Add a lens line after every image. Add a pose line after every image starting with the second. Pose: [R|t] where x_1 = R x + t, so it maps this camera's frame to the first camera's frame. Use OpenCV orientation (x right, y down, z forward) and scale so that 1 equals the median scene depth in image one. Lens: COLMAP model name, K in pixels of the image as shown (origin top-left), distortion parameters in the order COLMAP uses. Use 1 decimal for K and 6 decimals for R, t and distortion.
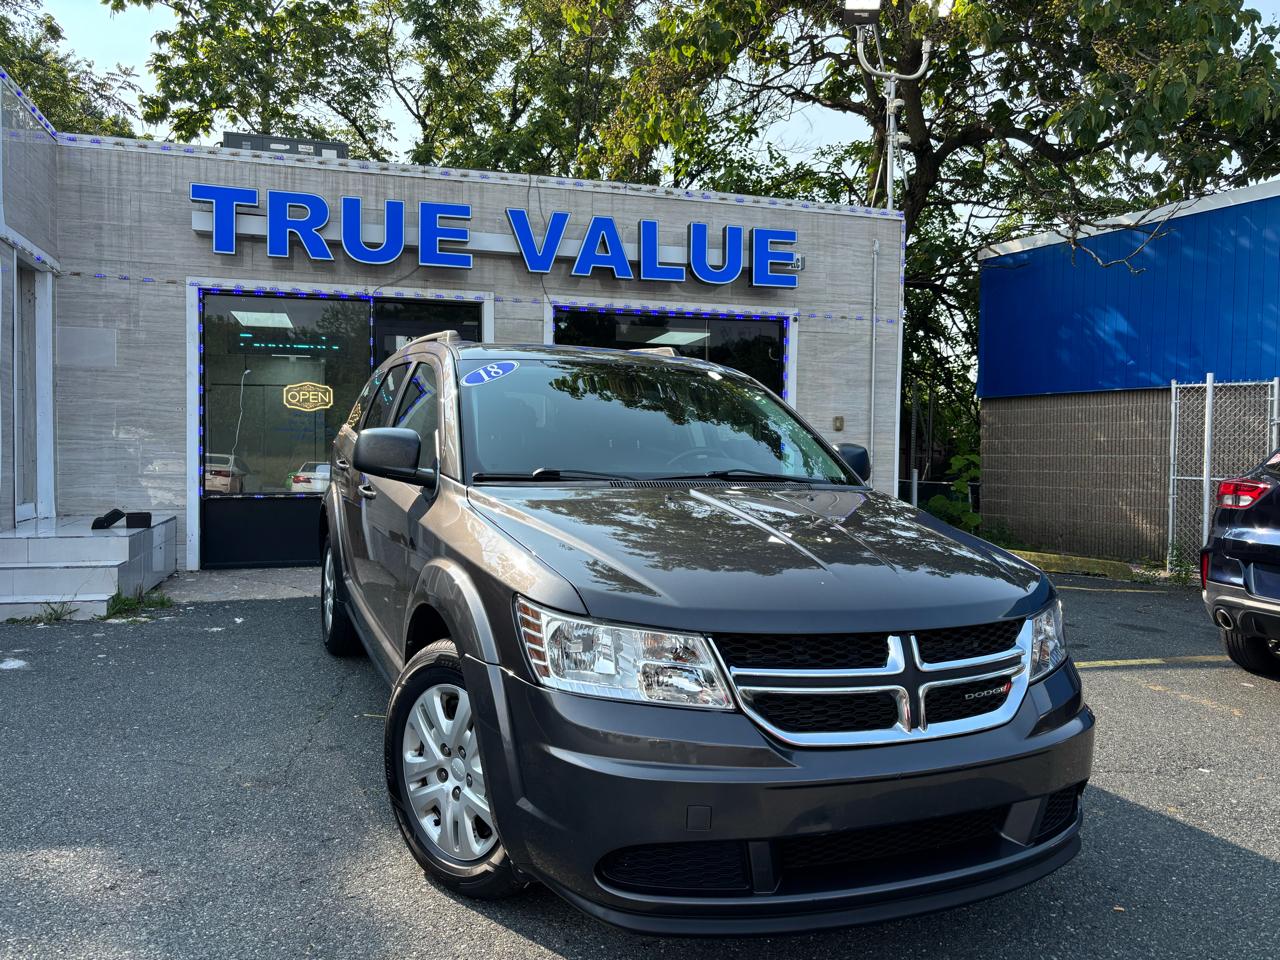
lens RADIAL K [[991.5, 0, 643.2], [0, 991.5, 484.2], [0, 0, 1]] dist [0.034242, -0.040832]
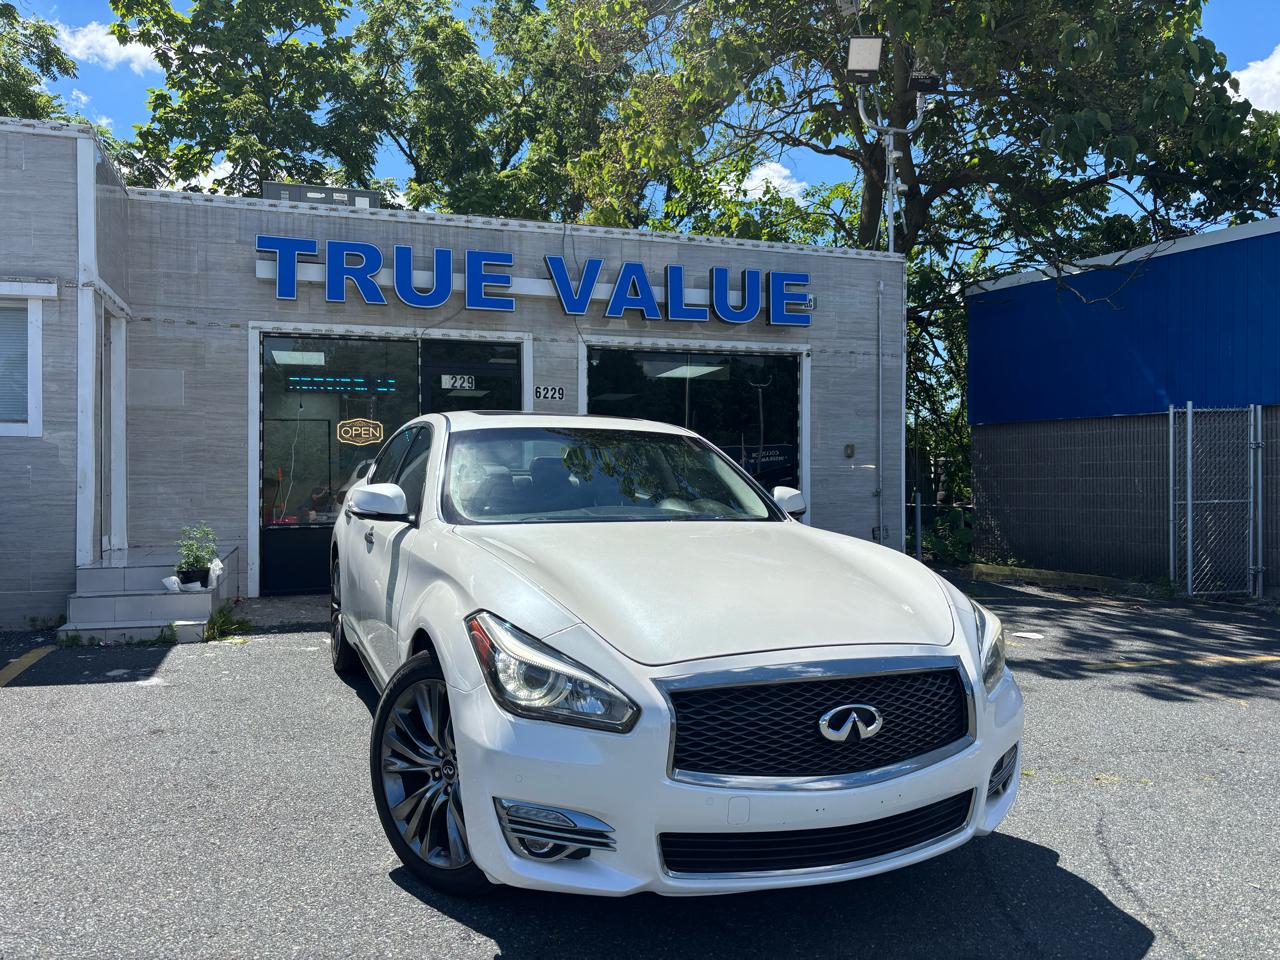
lens RADIAL K [[991.5, 0, 644.2], [0, 991.5, 479.1], [0, 0, 1]] dist [0.034242, -0.040832]
pose [[0.999317, -0.011861, 0.034990, -0.066737], [0.012987, 0.999399, -0.032142, 0.000633], [-0.034588, 0.032575, 0.998871, -0.065220]]
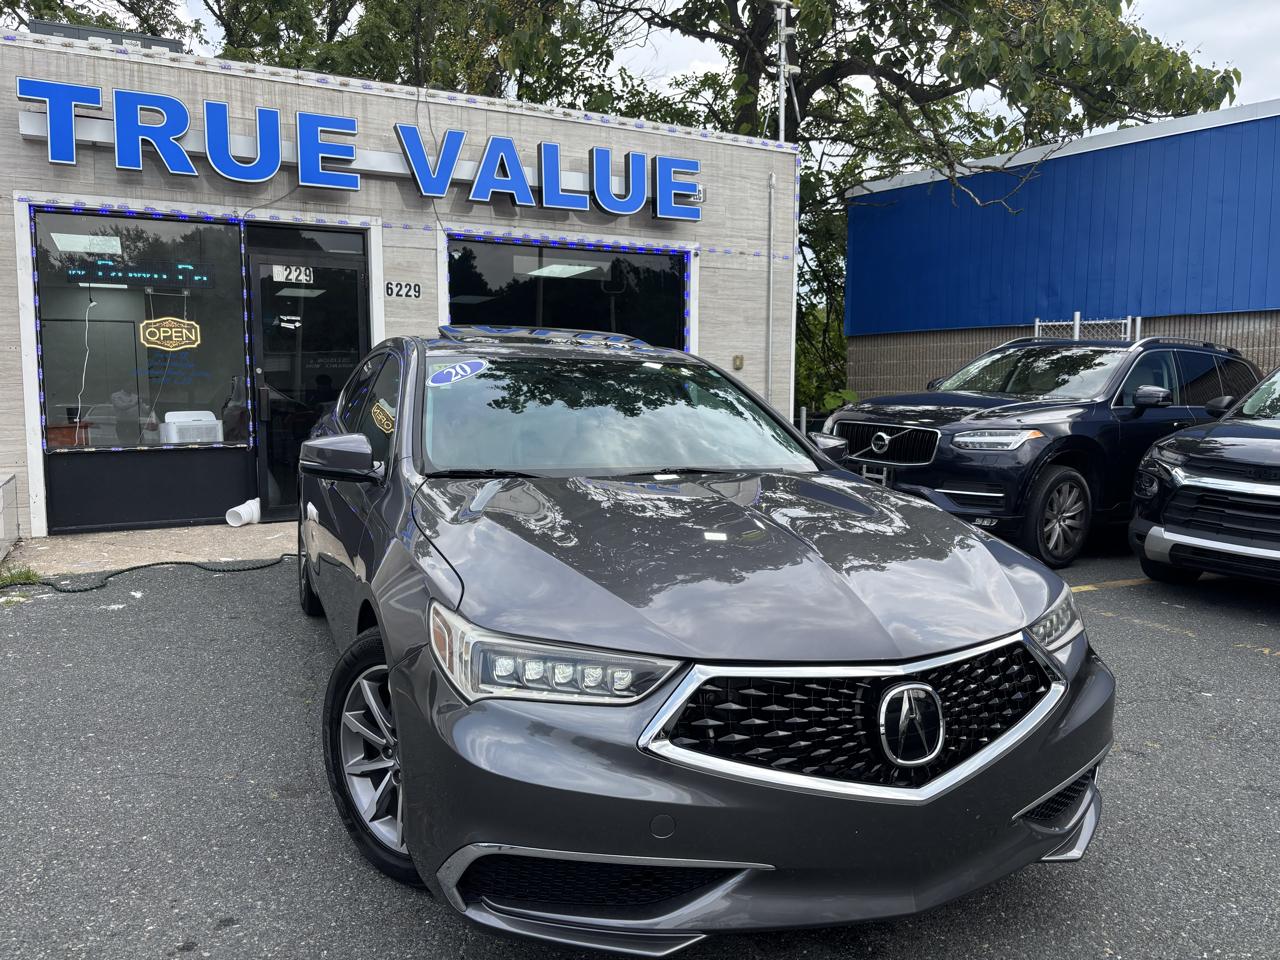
lens RADIAL K [[991.5, 0, 654.0], [0, 991.5, 485.9], [0, 0, 1]] dist [0.034242, -0.040832]
pose [[0.979746, -0.029858, 0.198005, -0.091110], [0.017107, 0.997686, 0.065797, -0.004517], [-0.199511, -0.061077, 0.977990, 0.046200]]
